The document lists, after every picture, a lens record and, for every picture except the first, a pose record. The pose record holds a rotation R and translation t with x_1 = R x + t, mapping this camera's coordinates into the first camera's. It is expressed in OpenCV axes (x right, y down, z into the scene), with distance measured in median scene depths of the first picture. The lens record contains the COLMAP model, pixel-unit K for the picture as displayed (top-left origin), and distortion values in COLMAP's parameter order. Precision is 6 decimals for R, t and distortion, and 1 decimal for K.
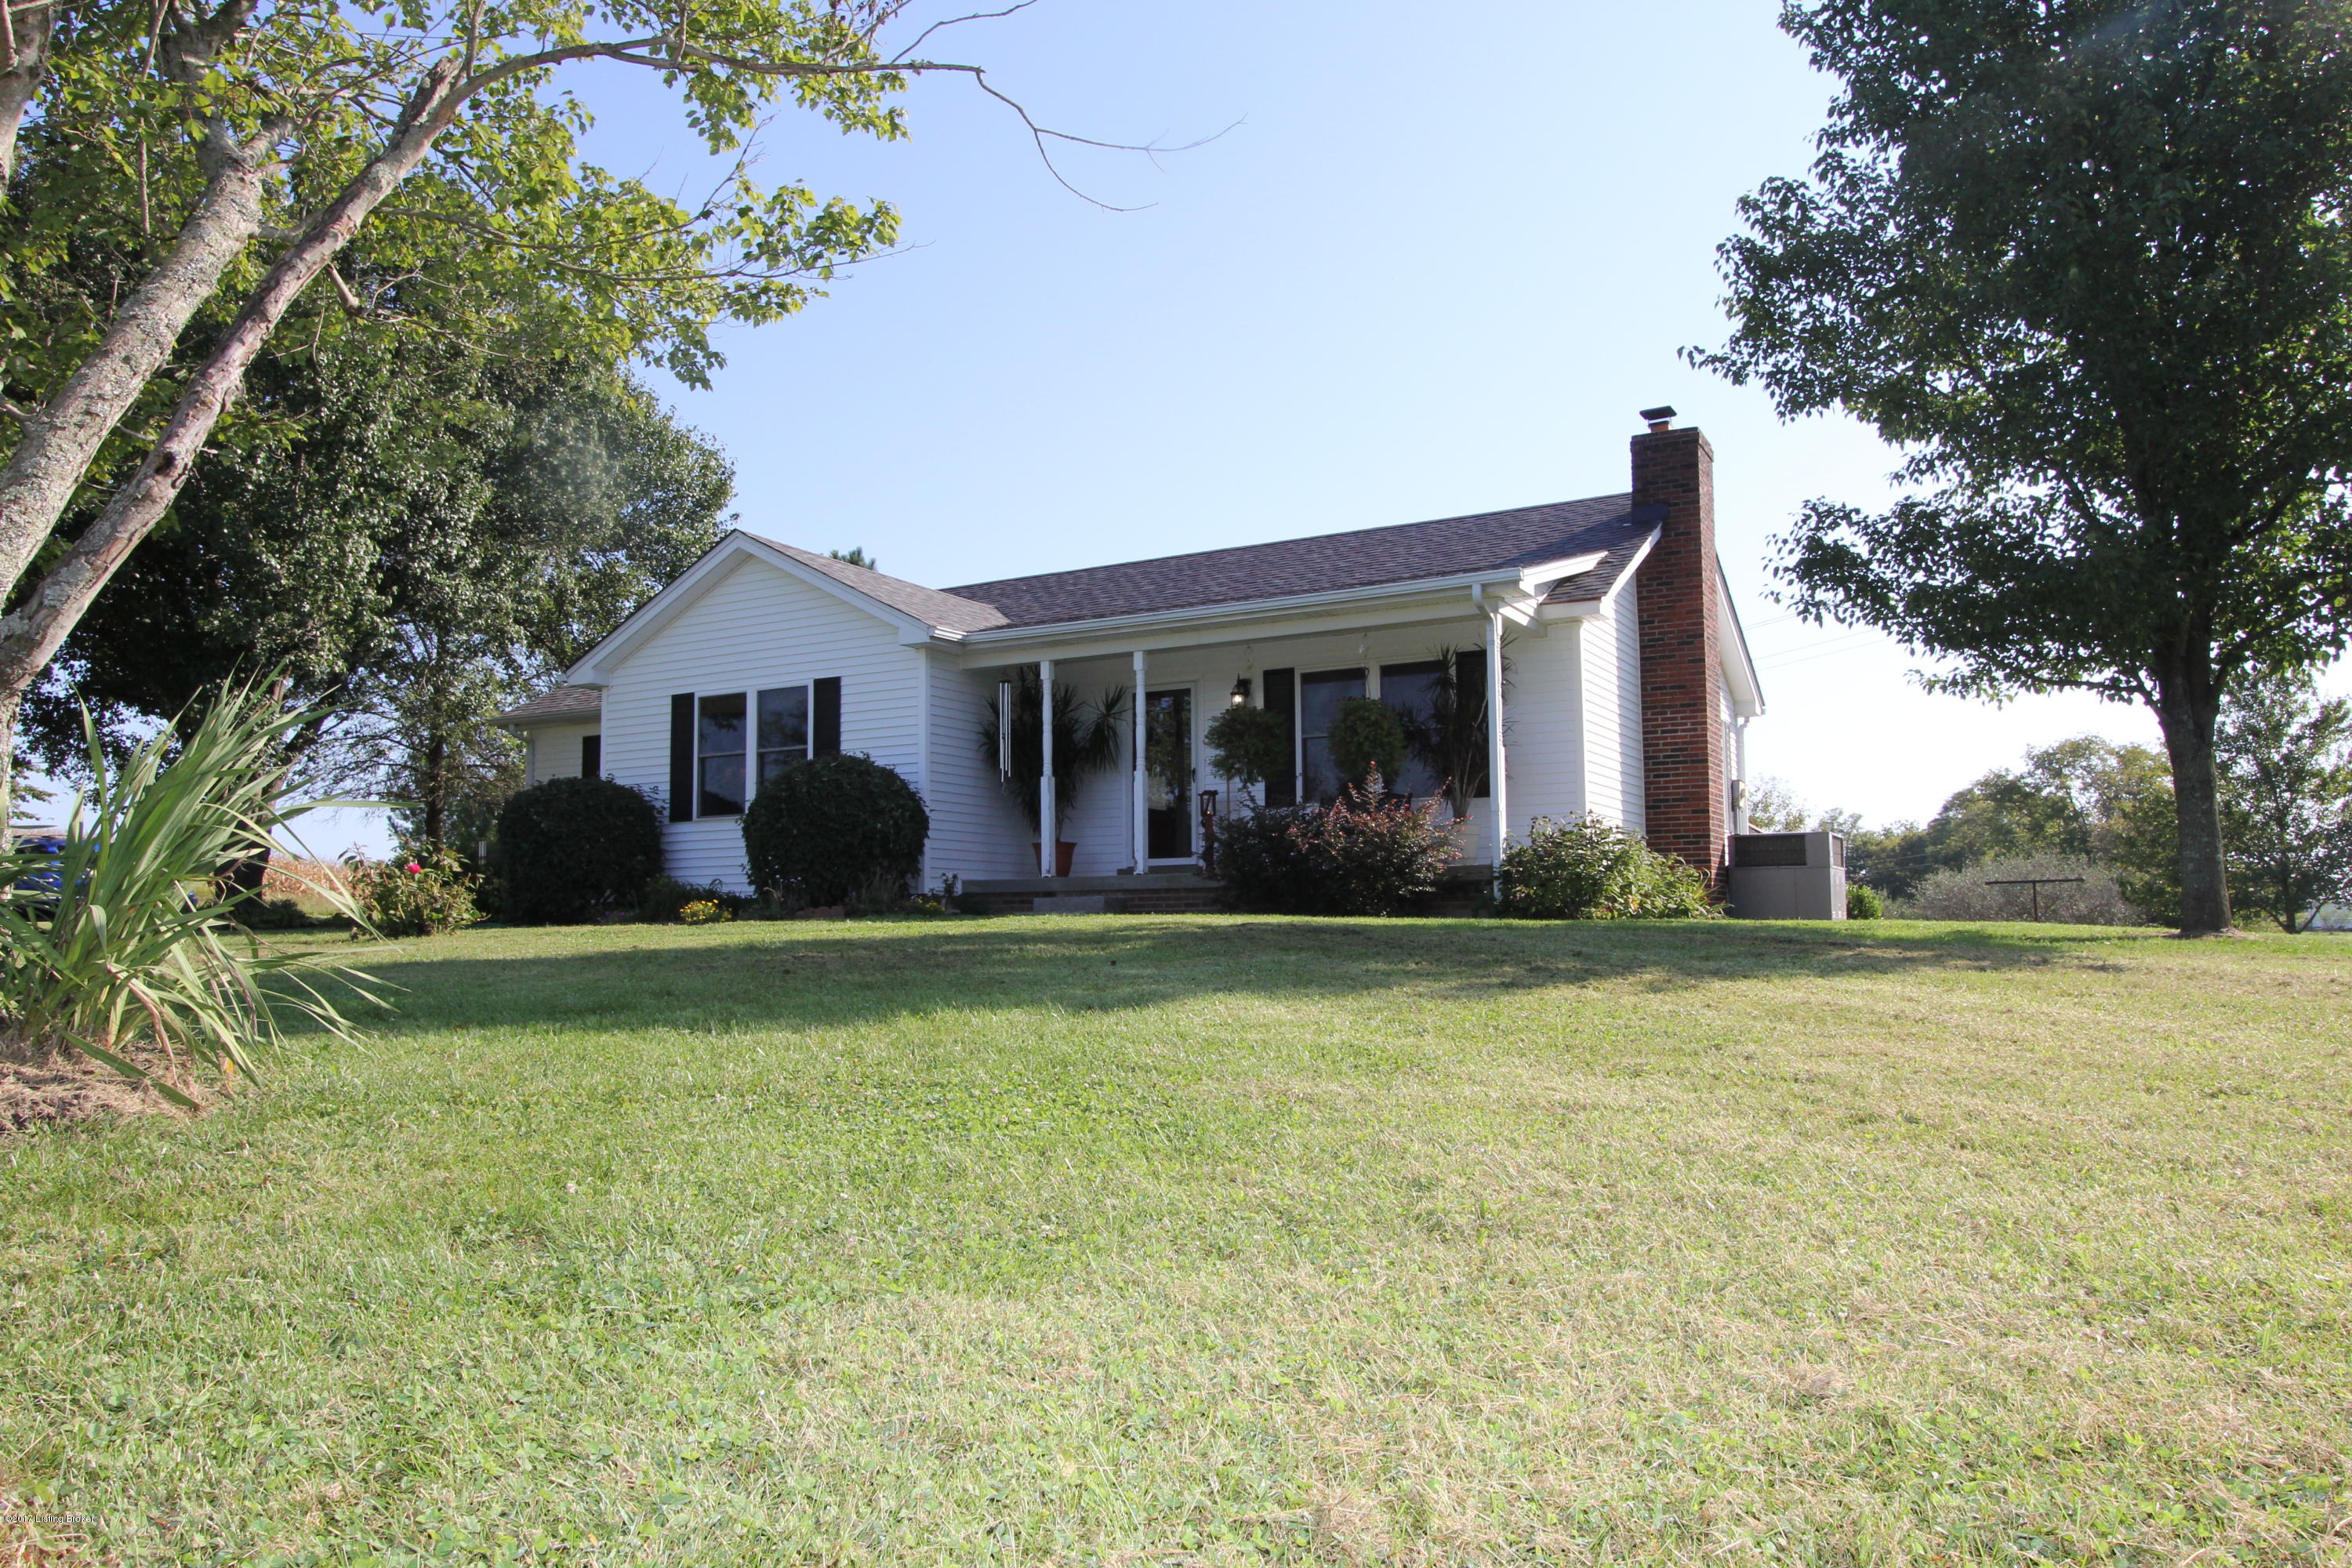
lens RADIAL K [[1644.1, 0, 1176.0], [0, 1644.1, 784.0], [0, 0, 1]] dist [0.004003, 0.004002]
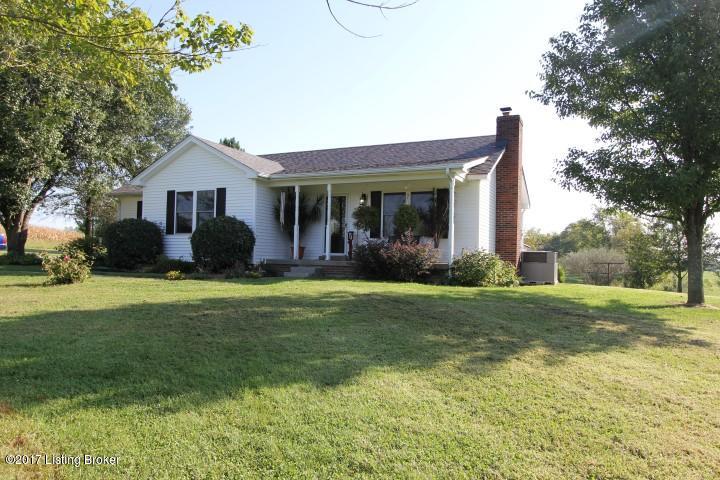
lens RADIAL K [[503.3, 0, 360.0], [0, 503.3, 240.0], [0, 0, 1]] dist [0.004003, 0.004002]
pose [[0.997707, 0.032689, 0.059256, -0.018186], [-0.036203, 0.997588, 0.059221, -0.036318], [-0.057177, -0.061231, 0.996485, 0.098518]]
